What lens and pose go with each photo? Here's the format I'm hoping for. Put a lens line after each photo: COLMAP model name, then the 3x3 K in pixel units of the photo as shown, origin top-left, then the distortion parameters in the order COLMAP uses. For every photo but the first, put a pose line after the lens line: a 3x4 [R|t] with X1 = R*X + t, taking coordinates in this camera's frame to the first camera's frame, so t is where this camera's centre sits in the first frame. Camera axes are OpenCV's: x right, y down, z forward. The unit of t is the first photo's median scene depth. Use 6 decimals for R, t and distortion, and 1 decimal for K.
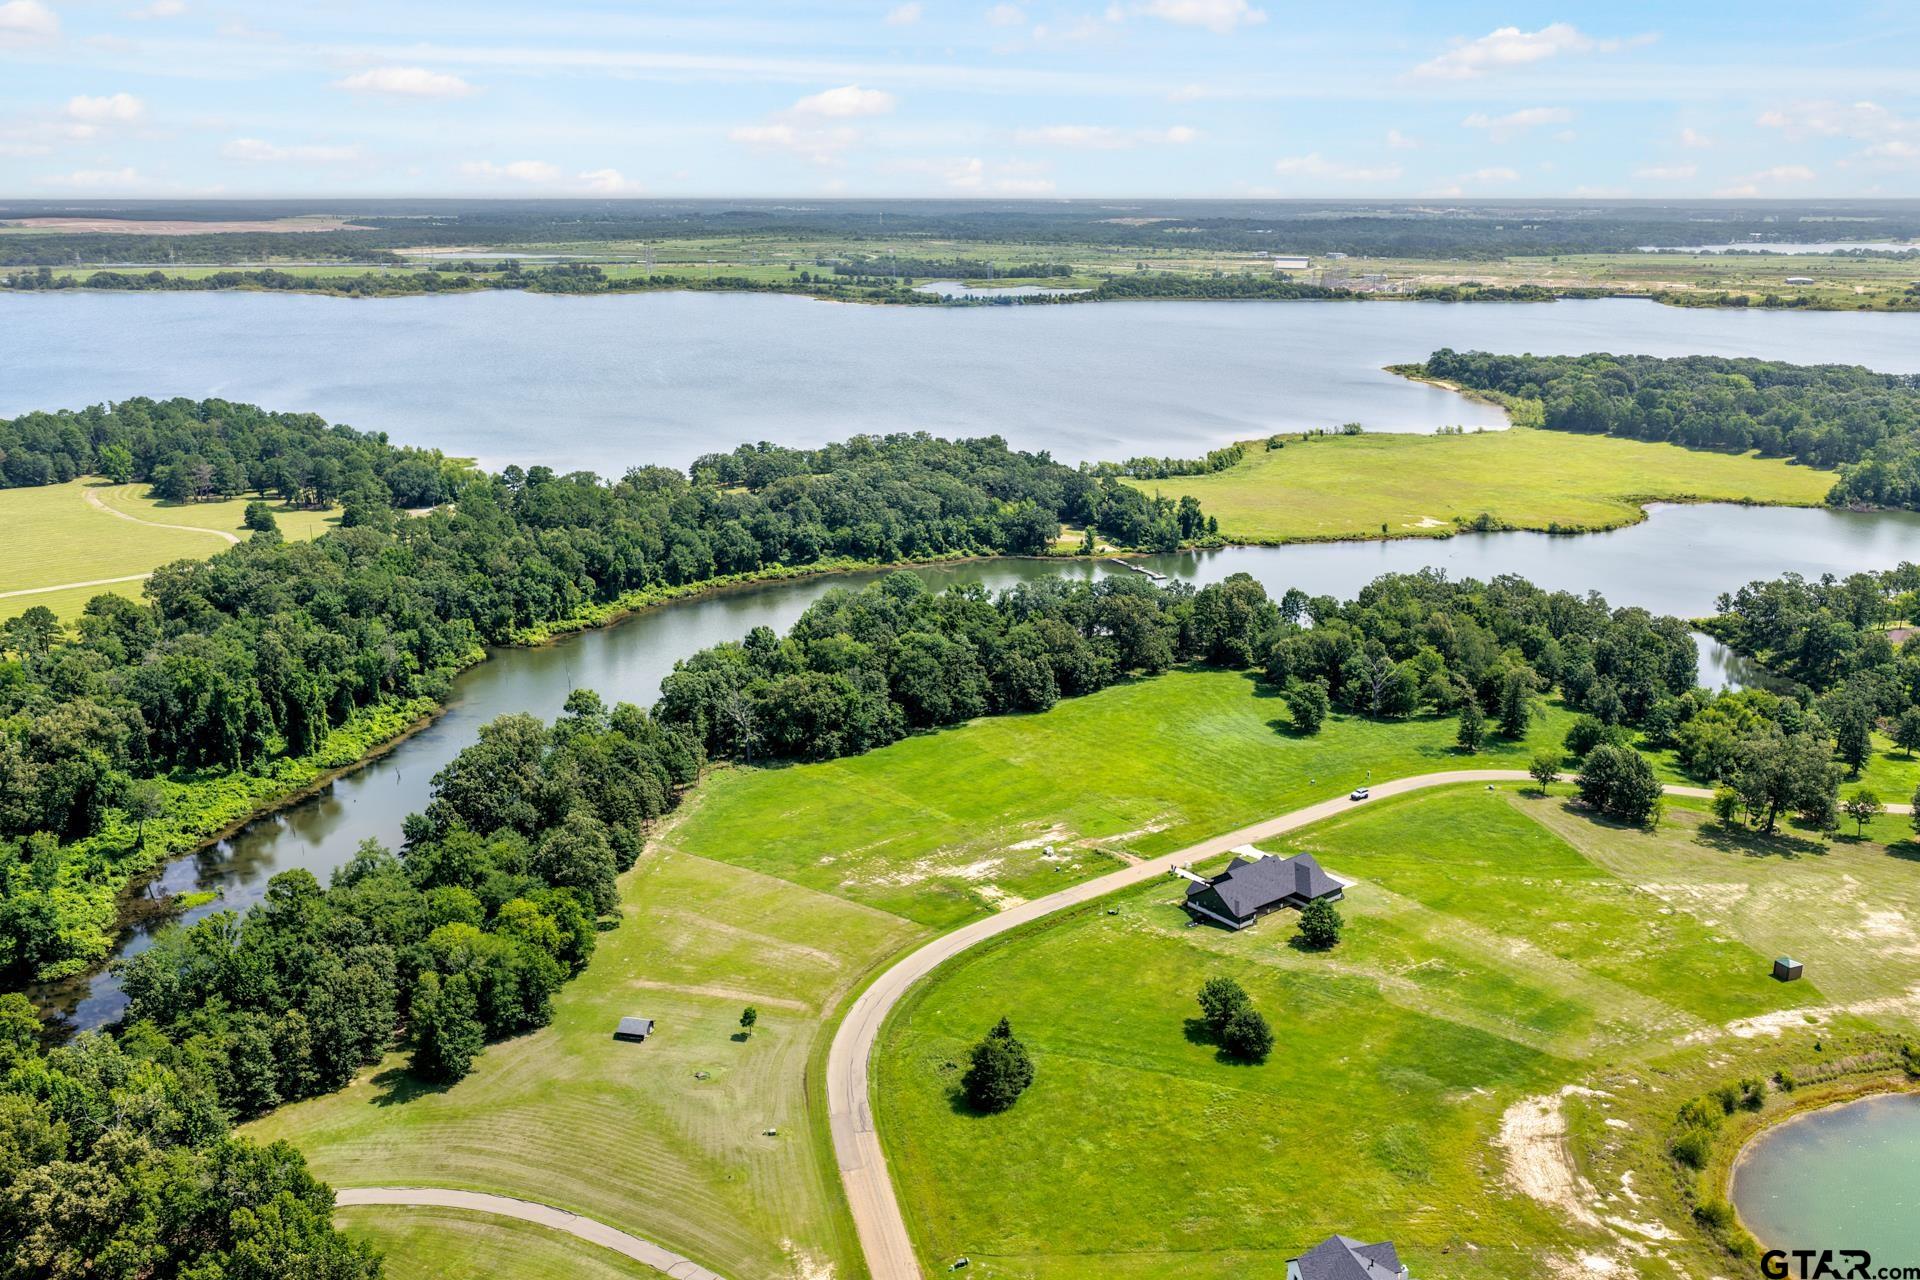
lens RADIAL K [[1610.1, 0, 954.9], [0, 1610.1, 653.3], [0, 0, 1]] dist [-0.017559, 0.040686]
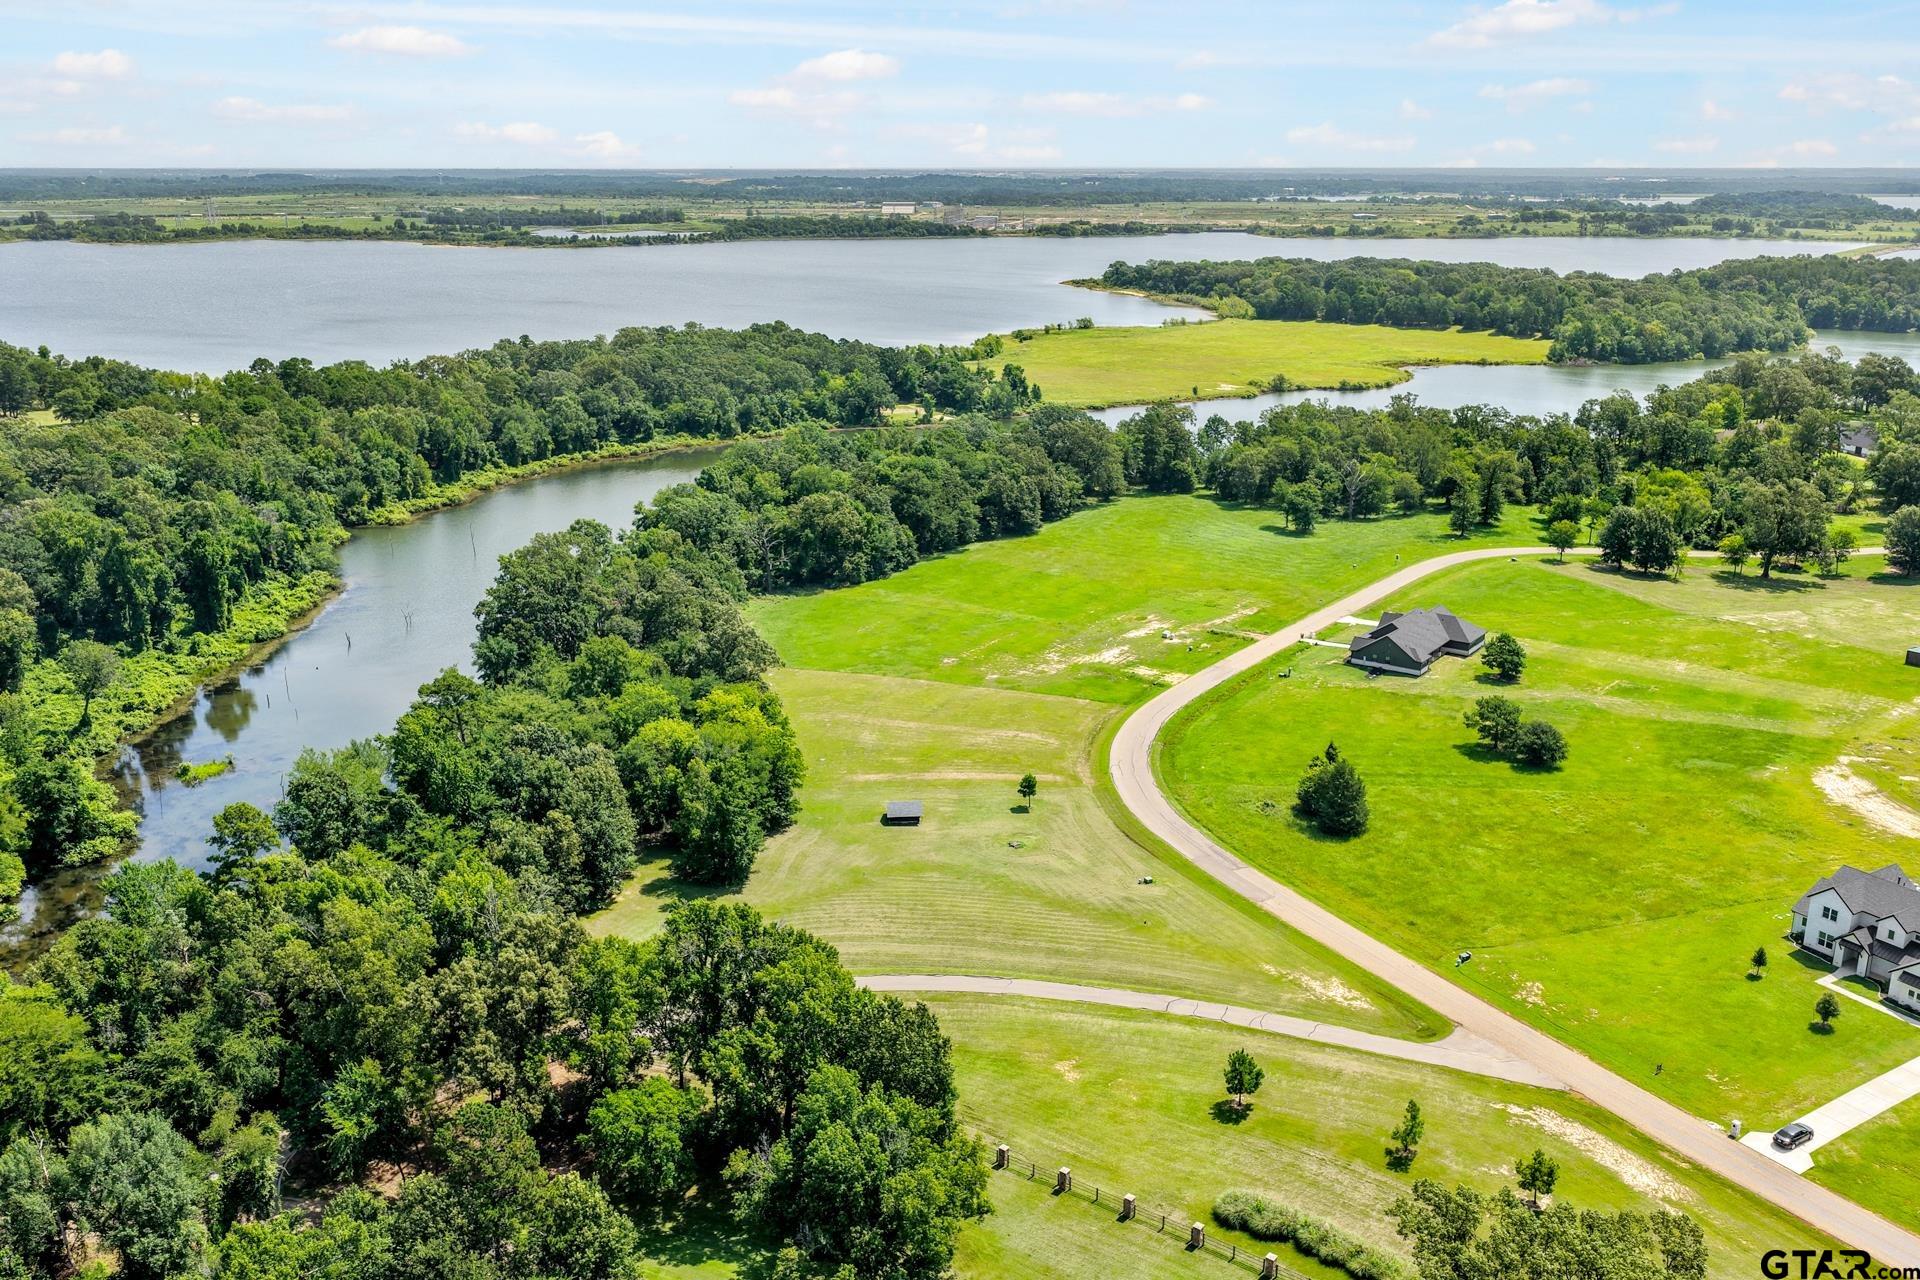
lens RADIAL K [[1610.1, 0, 954.9], [0, 1610.1, 653.3], [0, 0, 1]] dist [-0.017559, 0.040686]
pose [[0.962402, -0.079599, 0.259703, -0.168365], [0.075859, 0.996820, 0.024407, 0.055329], [-0.260819, -0.003789, 0.965380, 0.066576]]
